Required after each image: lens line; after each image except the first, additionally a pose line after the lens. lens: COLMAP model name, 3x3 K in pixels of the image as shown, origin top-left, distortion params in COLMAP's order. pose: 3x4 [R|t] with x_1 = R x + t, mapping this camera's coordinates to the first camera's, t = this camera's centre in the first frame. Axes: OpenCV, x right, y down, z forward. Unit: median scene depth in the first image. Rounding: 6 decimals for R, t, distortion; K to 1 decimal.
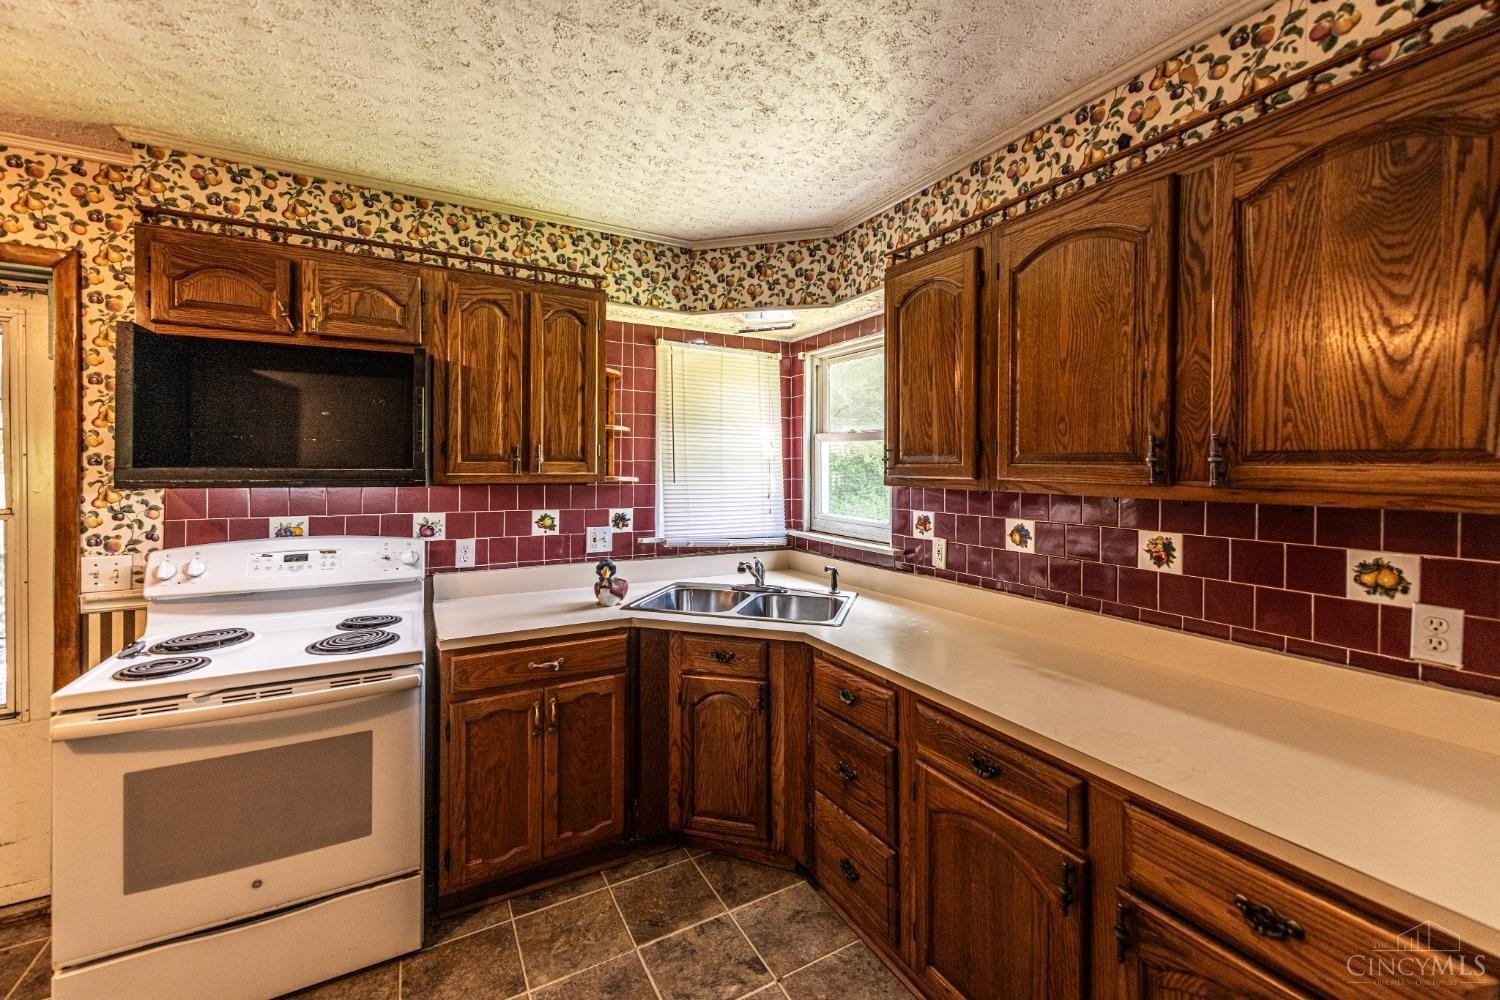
lens RADIAL K [[594.7, 0, 748.5], [0, 594.7, 491.9], [0, 0, 1]] dist [0.002488, -0.005813]
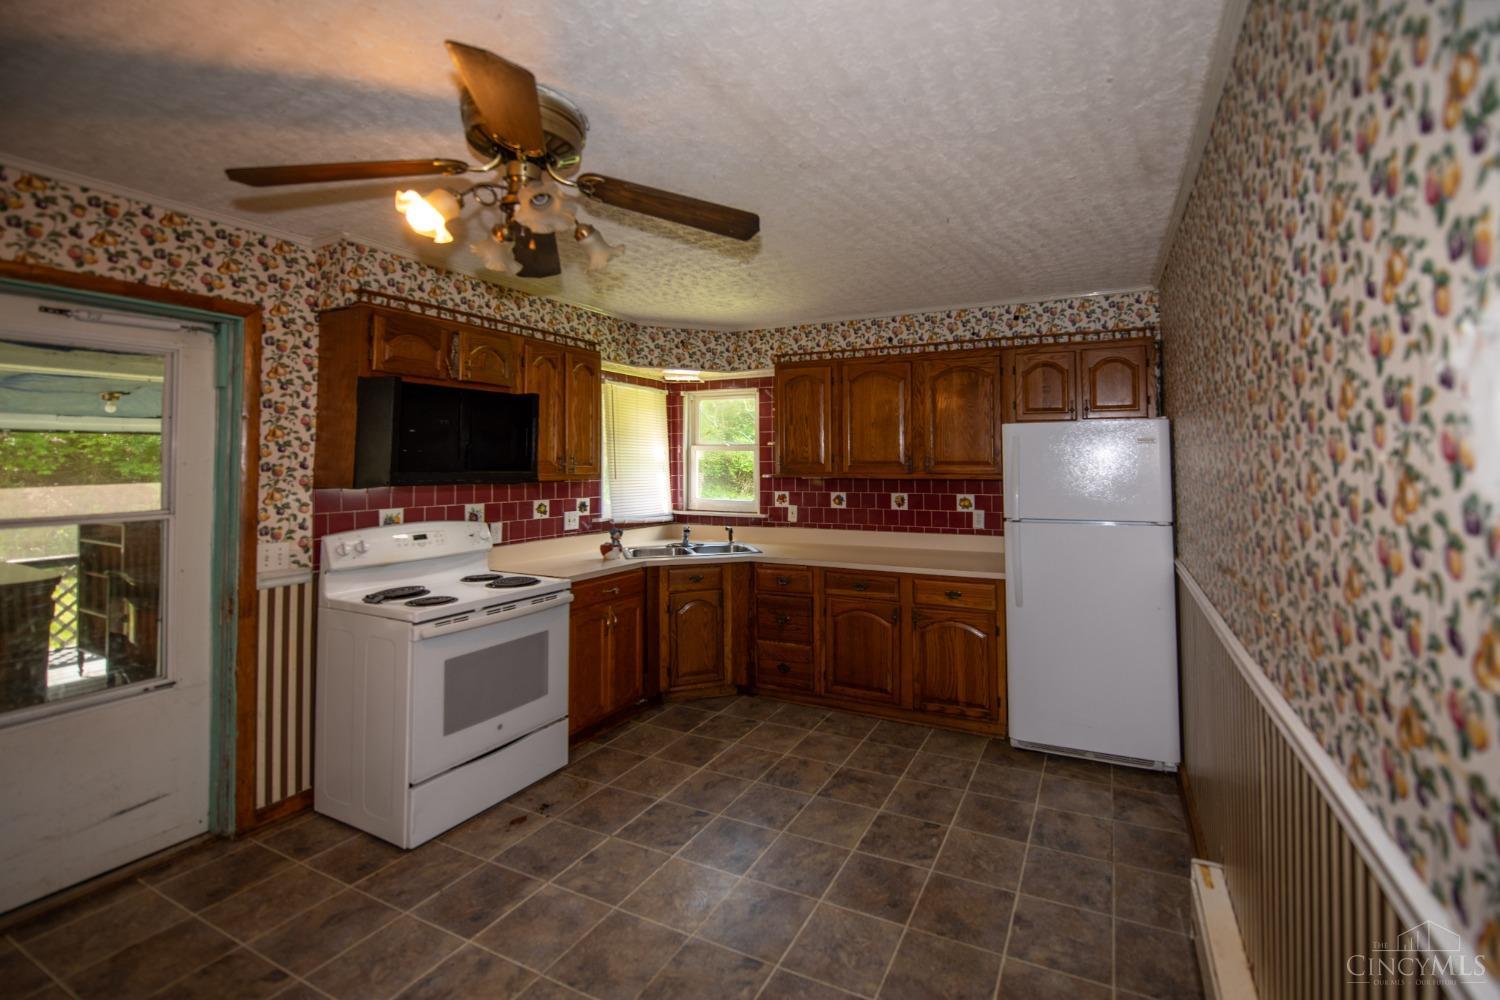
lens RADIAL K [[698.6, 0, 750.0], [0, 698.6, 500.0], [0, 0, 1]] dist [-0.099178, 0.000227]
pose [[0.831622, -0.032981, 0.554362, -0.936996], [0.029337, 0.999450, 0.015451, 0.021882], [-0.554566, 0.003414, 0.832133, -0.691838]]
